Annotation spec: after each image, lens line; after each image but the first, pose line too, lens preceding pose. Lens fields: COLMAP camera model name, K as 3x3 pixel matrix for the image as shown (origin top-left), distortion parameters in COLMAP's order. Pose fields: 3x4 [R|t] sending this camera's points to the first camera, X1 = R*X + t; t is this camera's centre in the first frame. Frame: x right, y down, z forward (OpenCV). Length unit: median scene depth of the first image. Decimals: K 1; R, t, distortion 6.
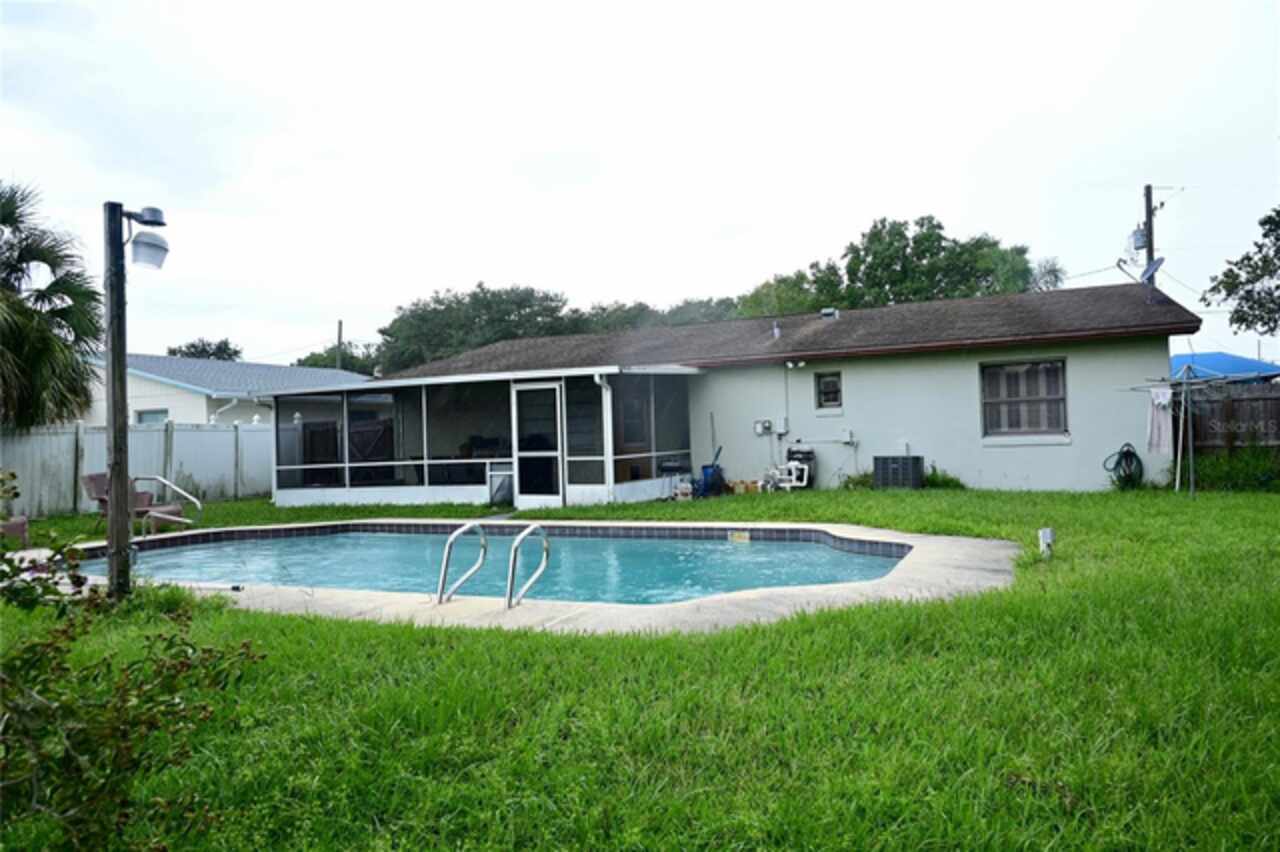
lens RADIAL K [[884.8, 0, 640.0], [0, 884.8, 426.0], [0, 0, 1]] dist [-0.003580, -0.001678]
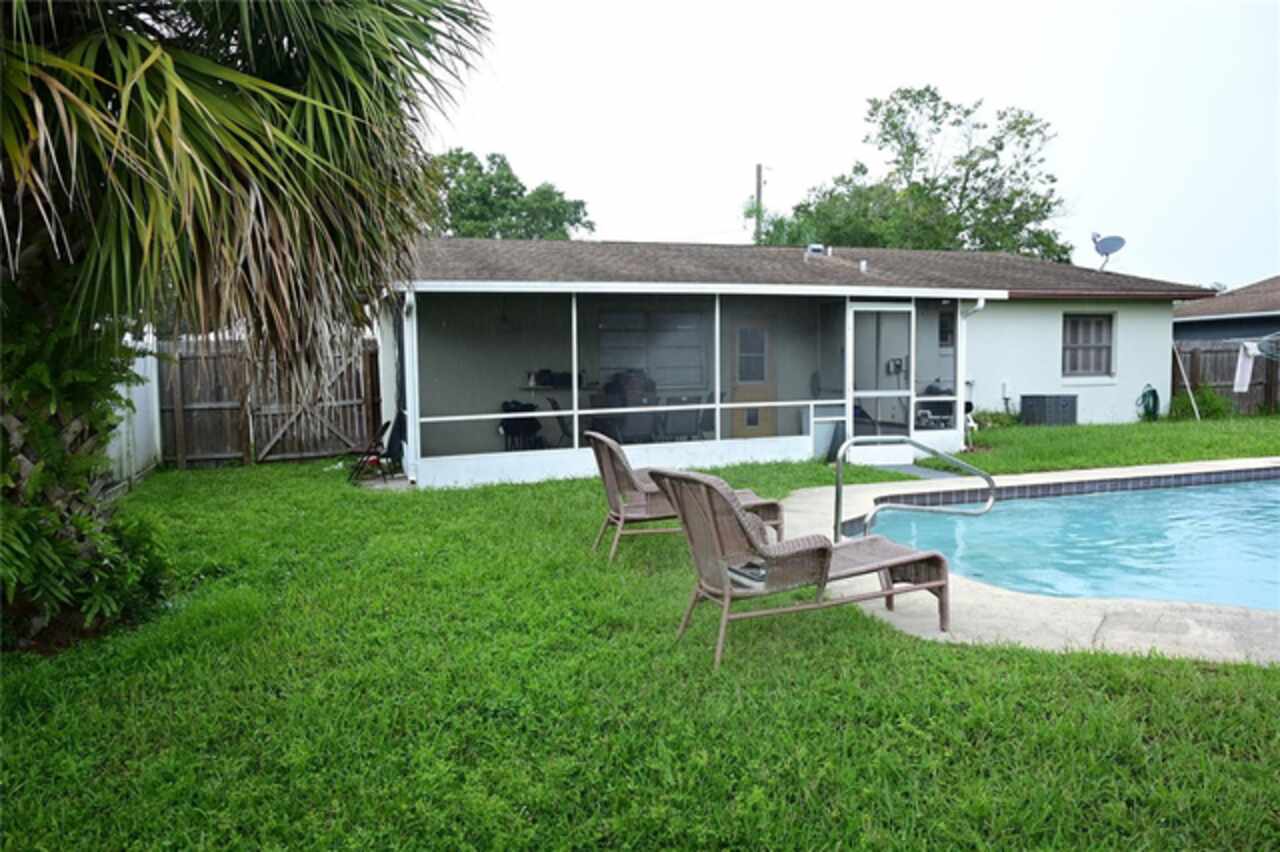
lens RADIAL K [[884.8, 0, 640.0], [0, 884.8, 426.0], [0, 0, 1]] dist [-0.003580, -0.001678]
pose [[0.725938, -0.026857, 0.687235, -0.796441], [-0.016835, 0.998244, 0.056794, 0.018852], [-0.687554, -0.052799, 0.724211, 0.559012]]
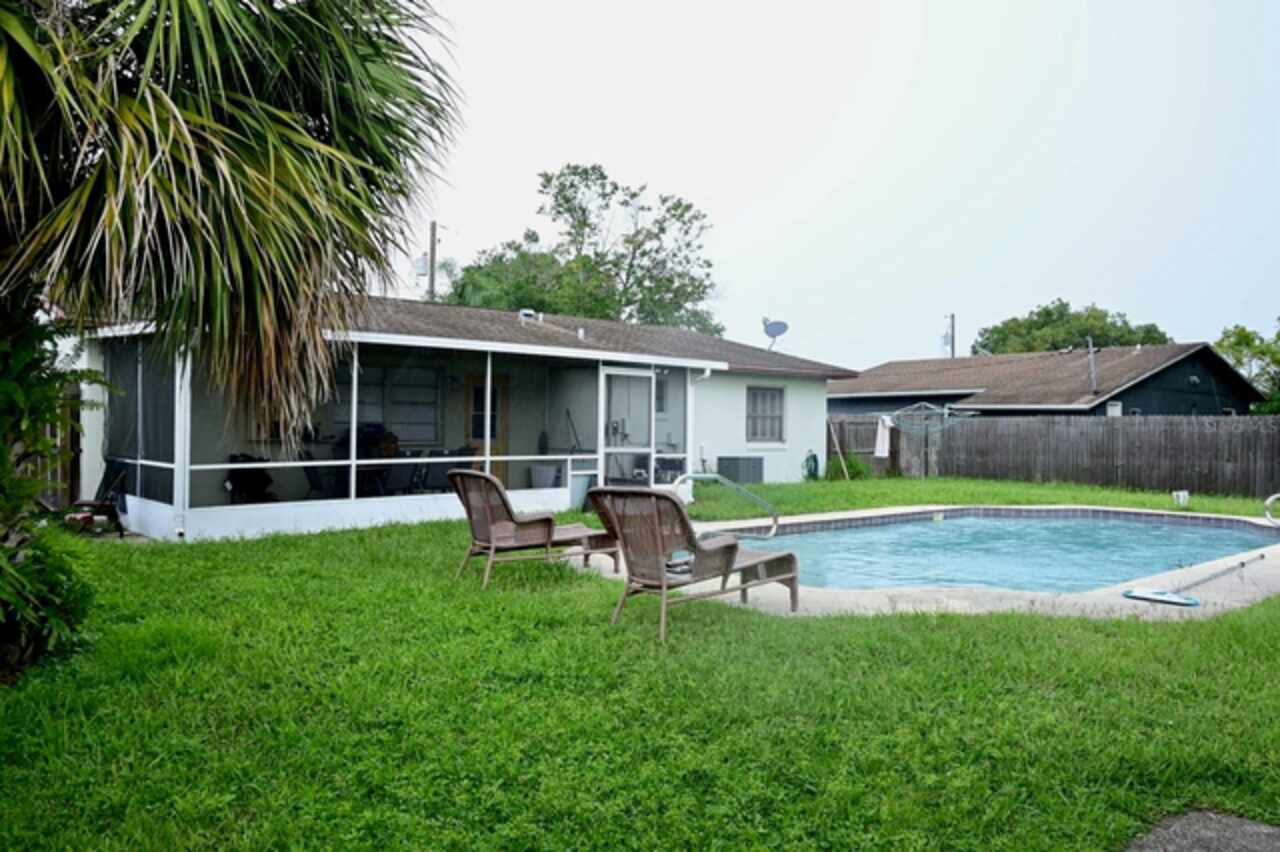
lens RADIAL K [[949.1, 0, 640.0], [0, 949.1, 426.0], [0, 0, 1]] dist [-0.004394, -0.000872]
pose [[0.407478, 0.040792, 0.912304, -0.940301], [-0.033457, 0.998998, -0.029724, 0.034562], [-0.912602, -0.018411, 0.408434, 0.591587]]
